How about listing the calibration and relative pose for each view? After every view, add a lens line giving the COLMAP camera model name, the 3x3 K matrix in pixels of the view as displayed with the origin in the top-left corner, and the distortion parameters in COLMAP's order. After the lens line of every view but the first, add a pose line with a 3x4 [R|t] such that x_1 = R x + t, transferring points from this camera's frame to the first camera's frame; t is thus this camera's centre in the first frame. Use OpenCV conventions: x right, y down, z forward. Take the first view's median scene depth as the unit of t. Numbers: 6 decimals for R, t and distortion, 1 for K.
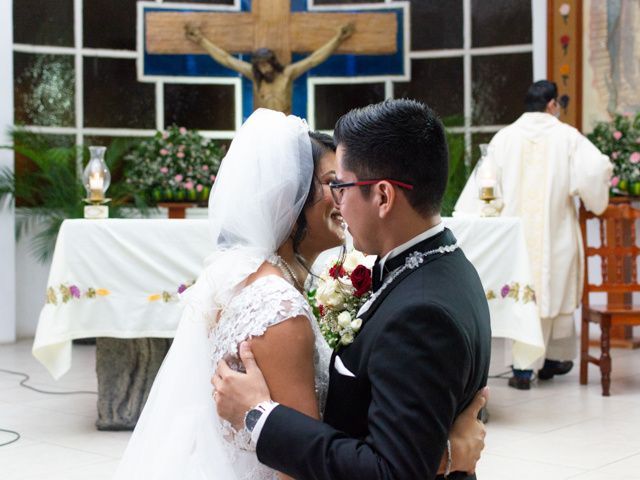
lens RADIAL K [[1110.6, 0, 311.9], [0, 1110.6, 242.4], [0, 0, 1]] dist [0.011472, -0.017228]
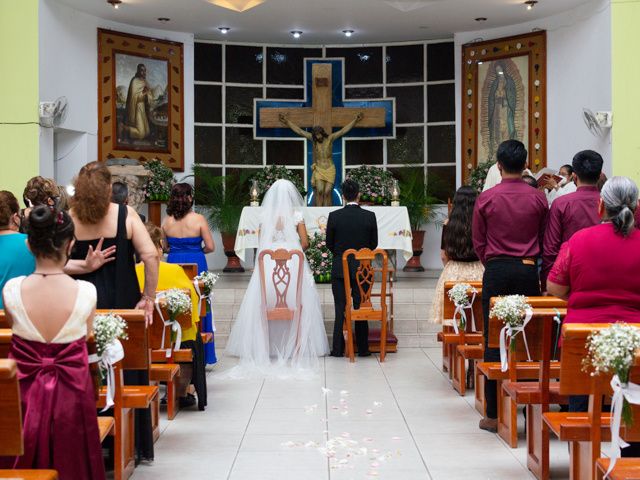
lens RADIAL K [[1086.9, 0, 320.0], [0, 1086.9, 240.0], [0, 0, 1]] dist [-0.017912, -0.038293]
pose [[0.998585, 0.004238, -0.053011, 0.064879], [-0.004591, 0.999968, -0.006548, 0.044473], [0.052982, 0.006782, 0.998572, -0.958359]]
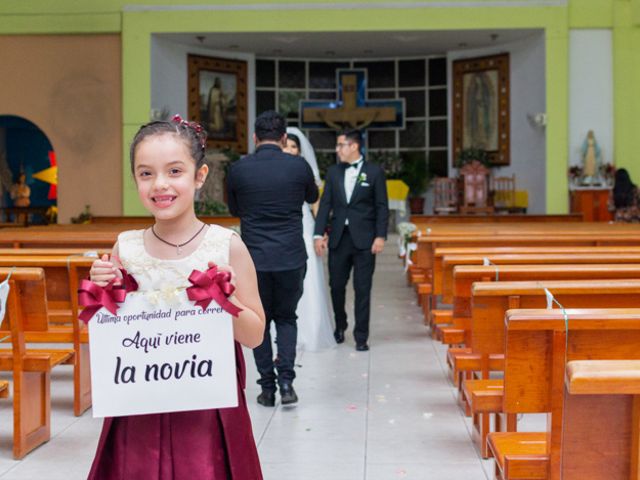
lens RADIAL K [[1091.2, 0, 320.0], [0, 1091.2, 240.0], [0, 0, 1]] dist [-0.155079, 0.031629]
pose [[0.994869, 0.005611, -0.101015, 0.164223], [-0.003707, 0.999812, 0.019028, 0.067502], [0.101103, -0.018556, 0.994703, -1.670477]]
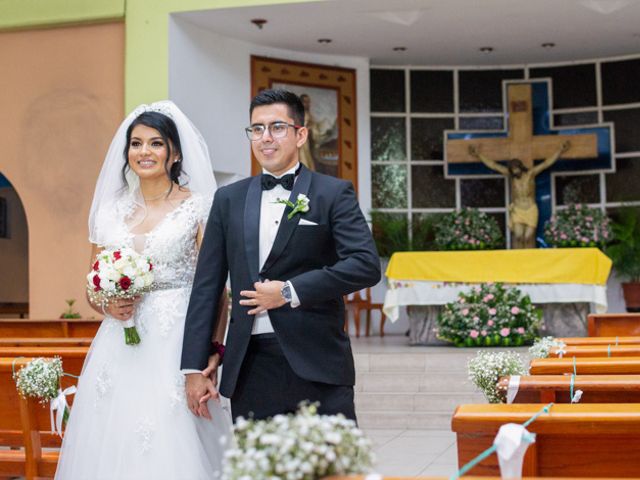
lens RADIAL K [[1153.8, 0, 320.0], [0, 1153.8, 240.0], [0, 0, 1]] dist [-0.177455, 0.056814]
pose [[0.954695, -0.021844, -0.296785, 0.184646], [0.002983, 0.997955, -0.063857, 0.056834], [0.297573, 0.060078, 0.952807, -0.721569]]
